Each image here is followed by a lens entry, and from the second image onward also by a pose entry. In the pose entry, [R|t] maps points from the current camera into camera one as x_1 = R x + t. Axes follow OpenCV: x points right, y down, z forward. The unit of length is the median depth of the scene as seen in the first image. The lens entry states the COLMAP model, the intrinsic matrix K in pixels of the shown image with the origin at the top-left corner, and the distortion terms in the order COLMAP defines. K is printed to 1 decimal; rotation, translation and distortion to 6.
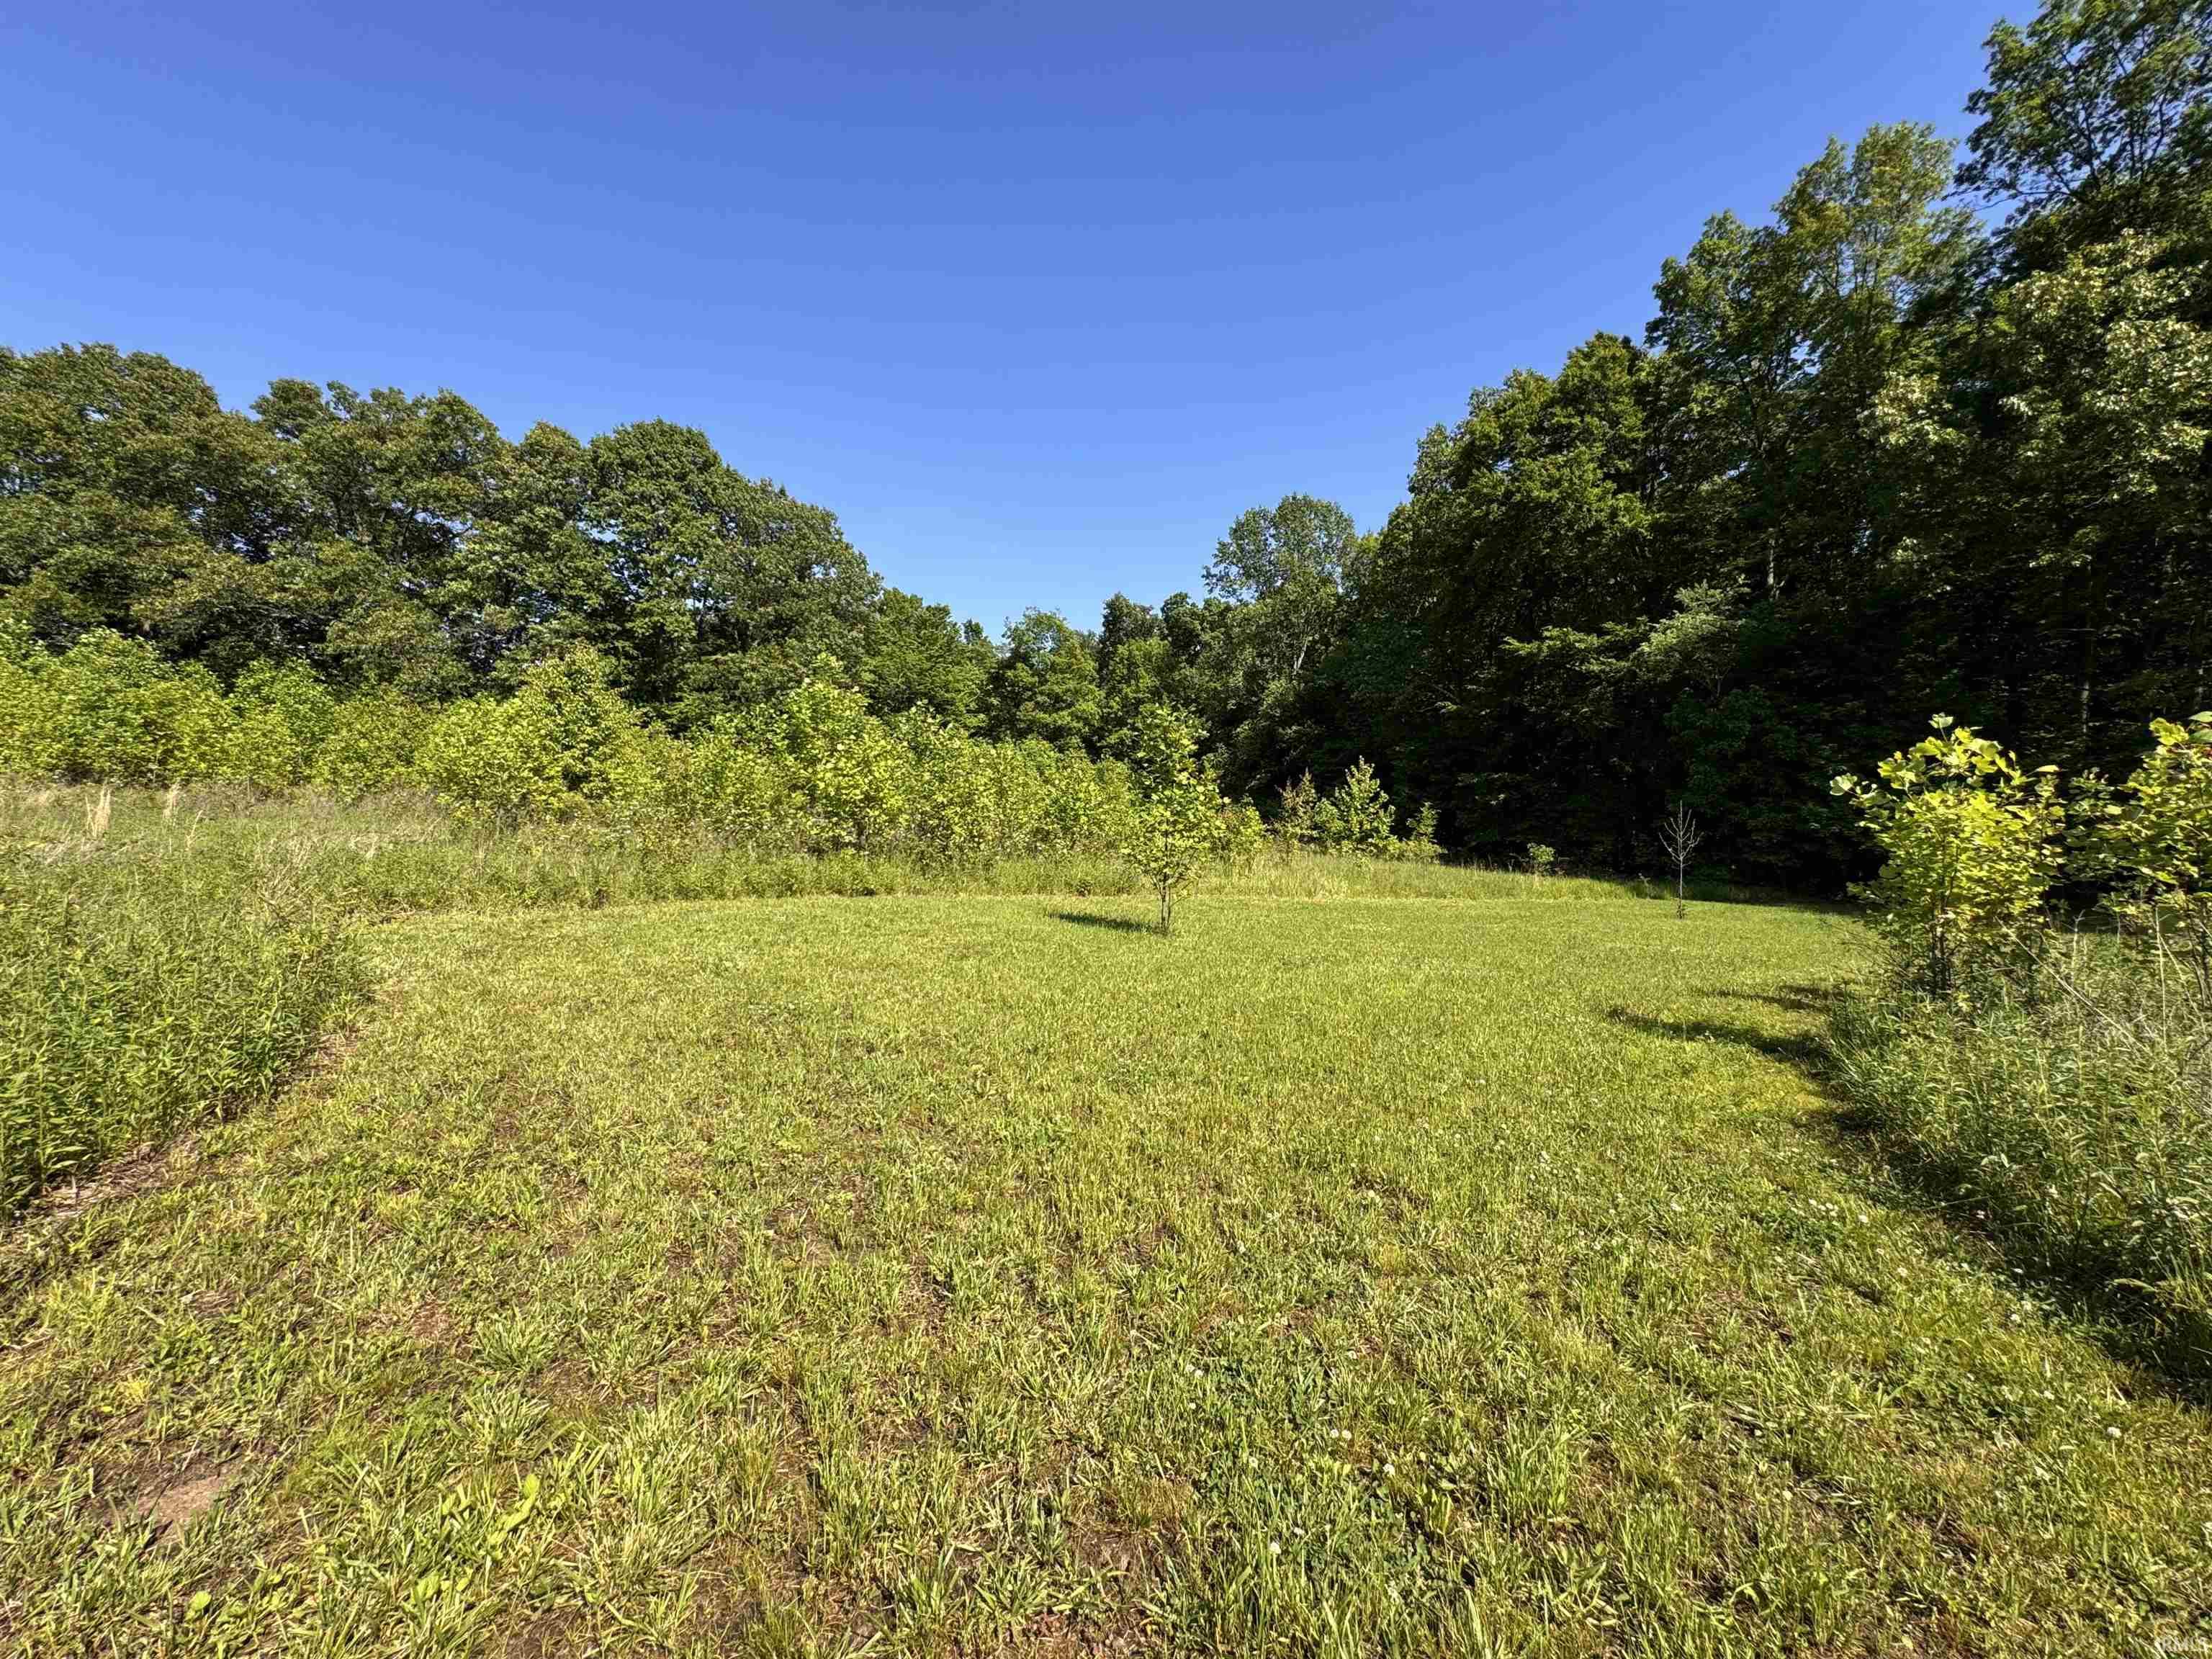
lens RADIAL K [[913.4, 0, 1106.0], [0, 913.4, 829.5], [0, 0, 1]] dist [-0.002778, -0.000391]
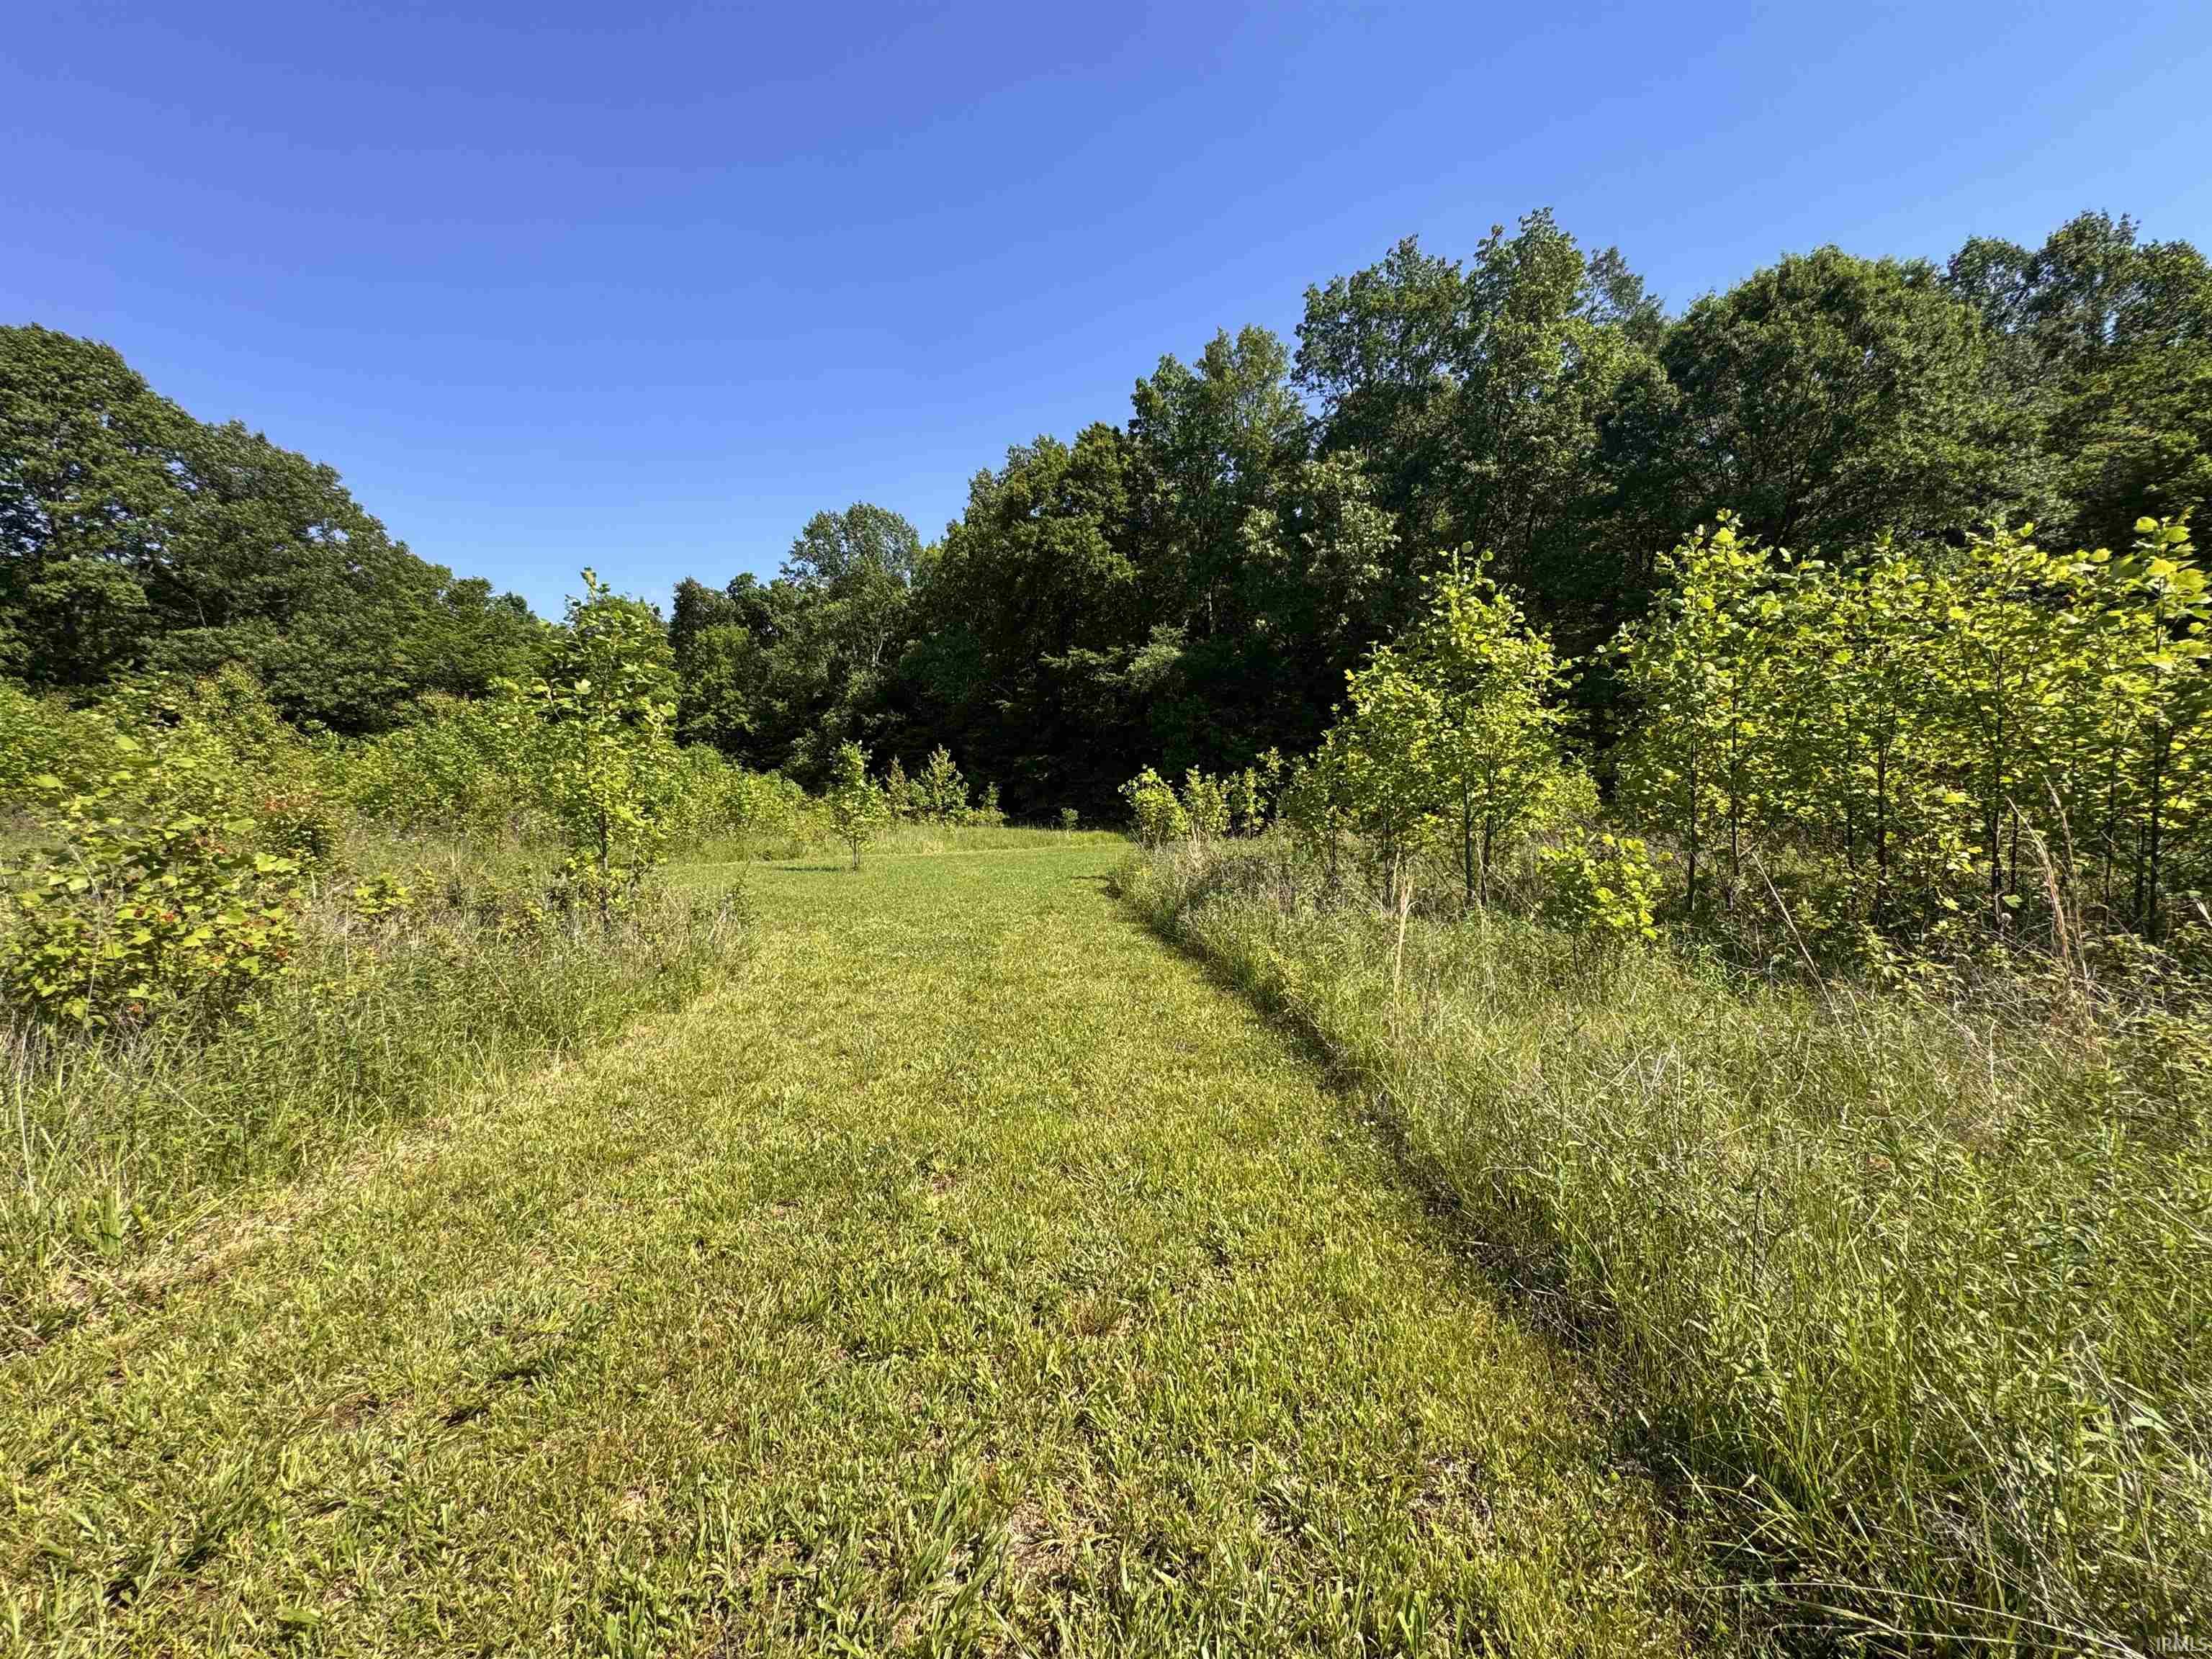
lens RADIAL K [[897.6, 0, 1134.1], [0, 897.6, 840.4], [0, 0, 1]] dist [-0.000631, -0.000100]
pose [[0.880460, -0.064895, 0.469658, -0.070706], [0.044115, 0.997504, 0.055130, -0.004976], [-0.472063, -0.027821, 0.881126, -0.206613]]
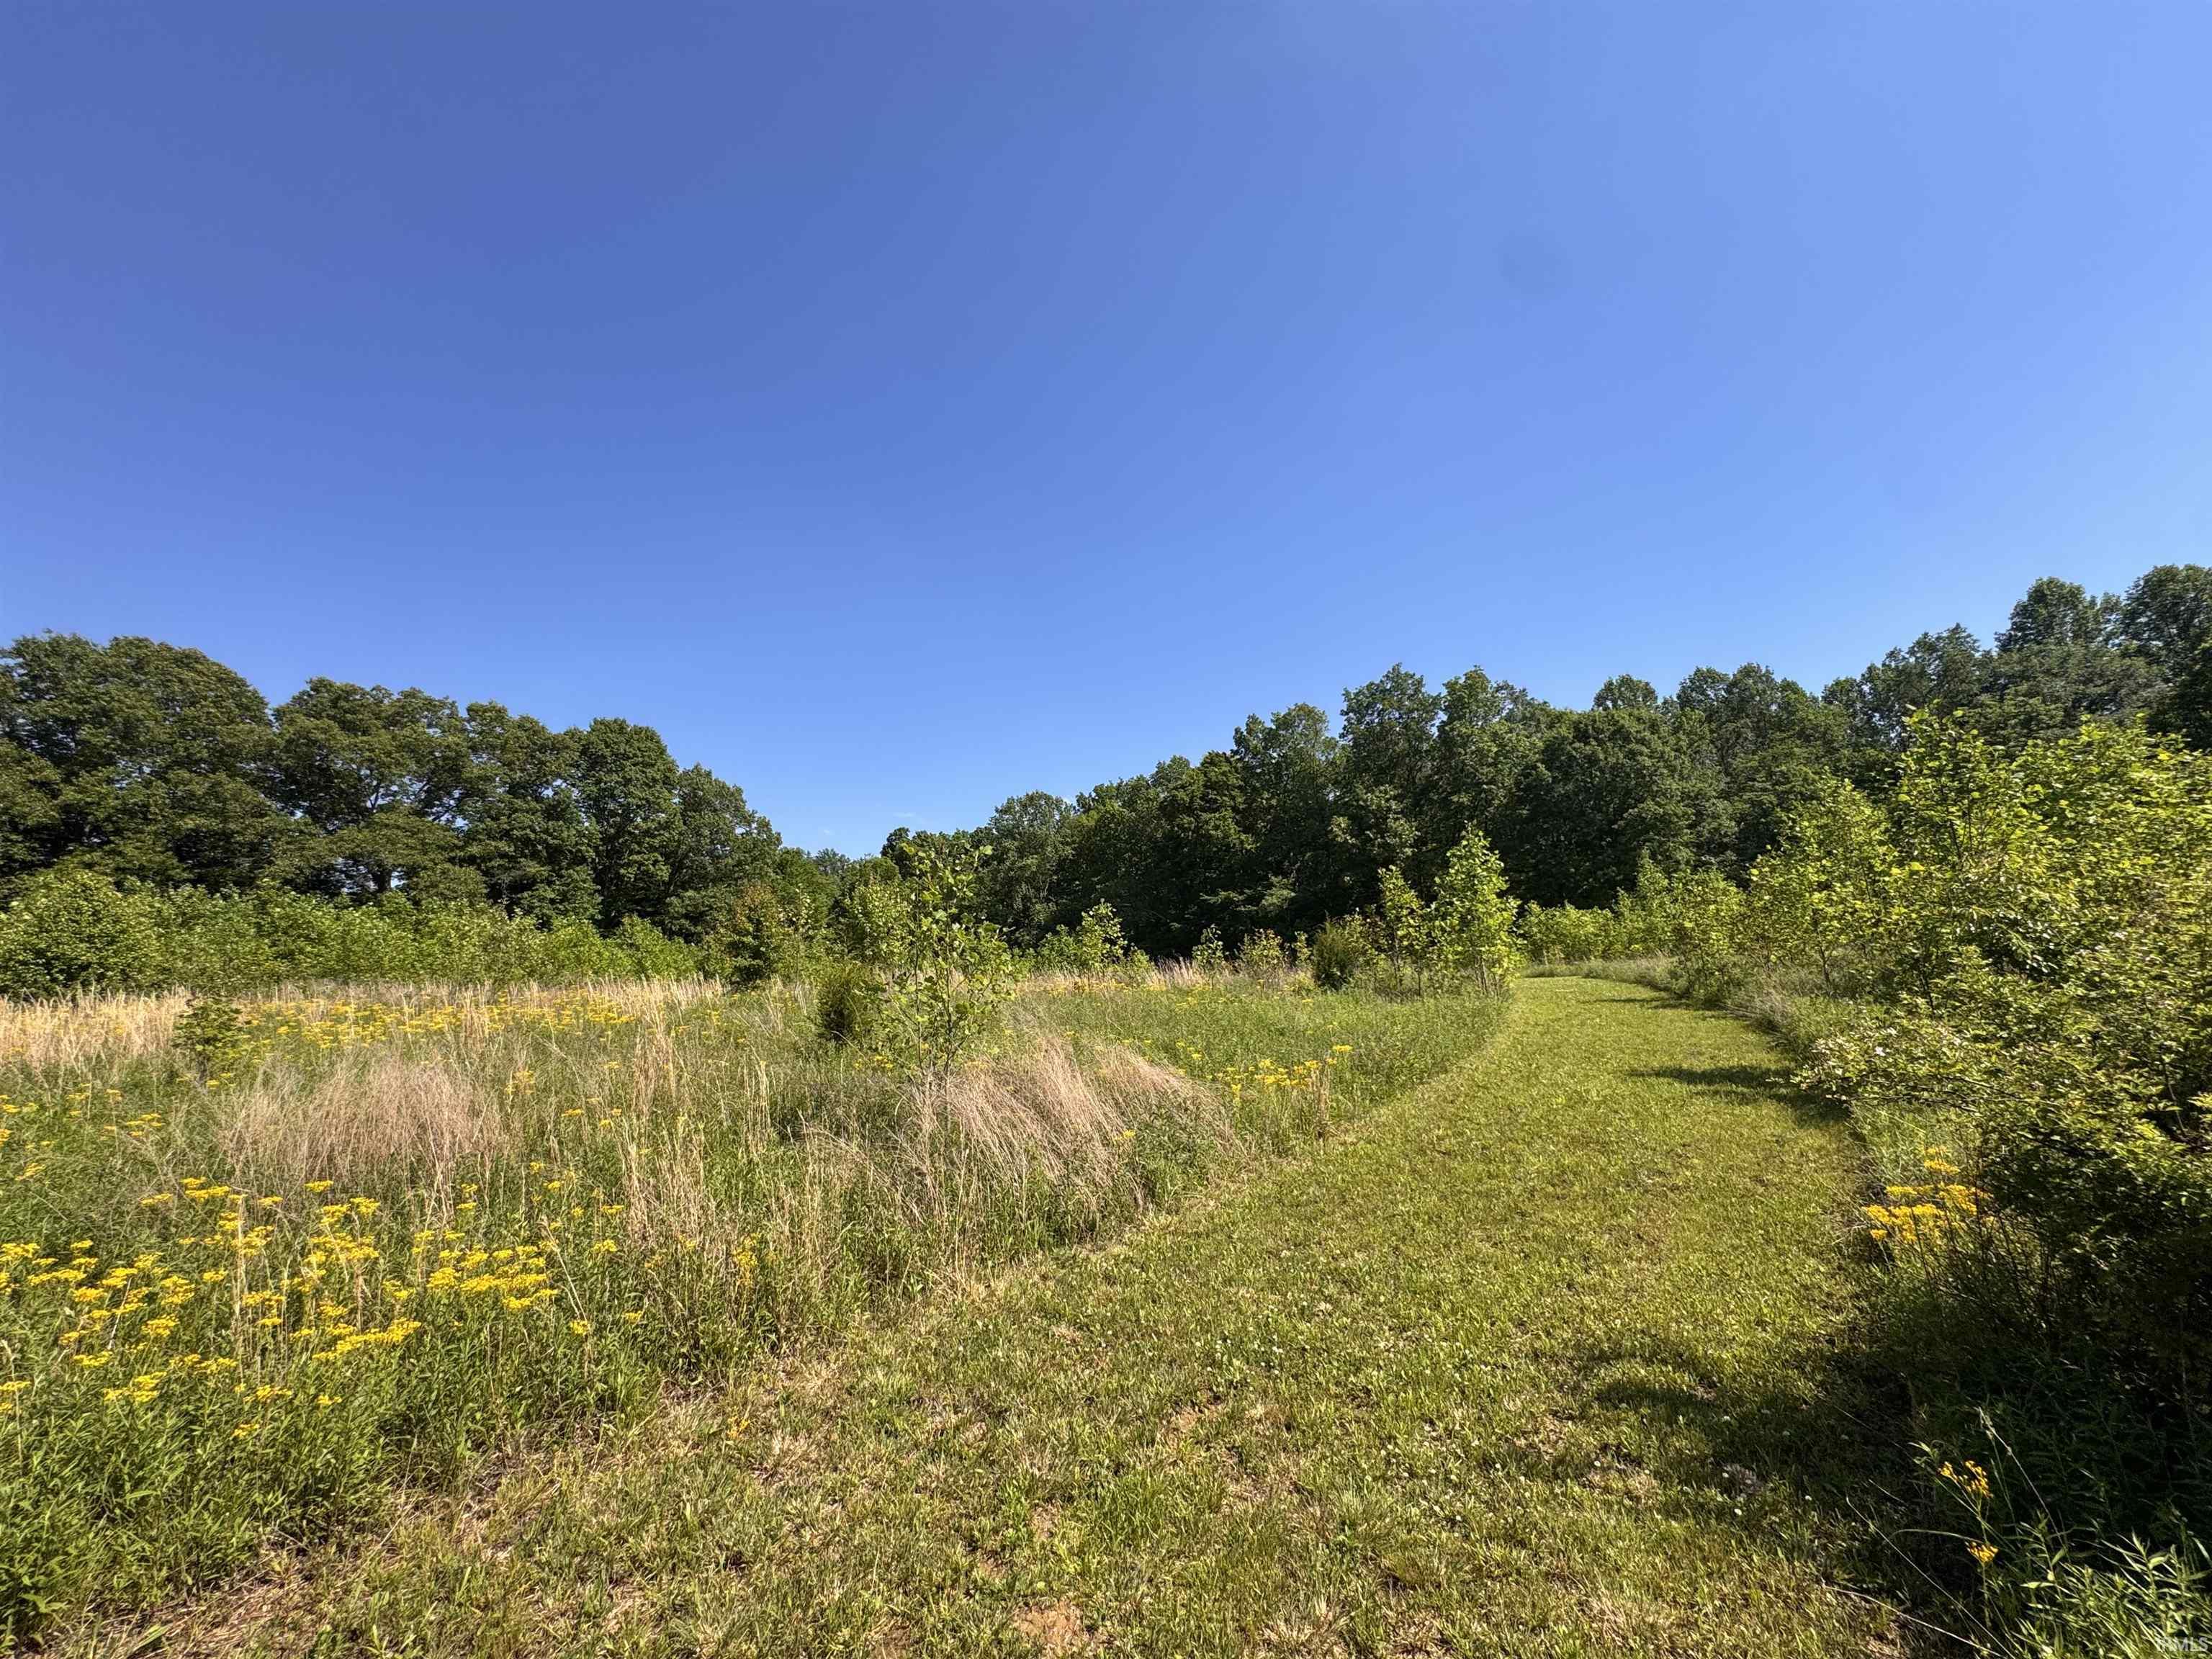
lens RADIAL K [[900.3, 0, 1106.0], [0, 900.3, 829.5], [0, 0, 1]] dist [-0.000031, 0.000014]
pose [[0.881230, 0.021383, 0.472204, -0.747978], [0.071850, 0.981308, -0.178525, 0.007337], [-0.467195, 0.191250, 0.863222, -0.745779]]
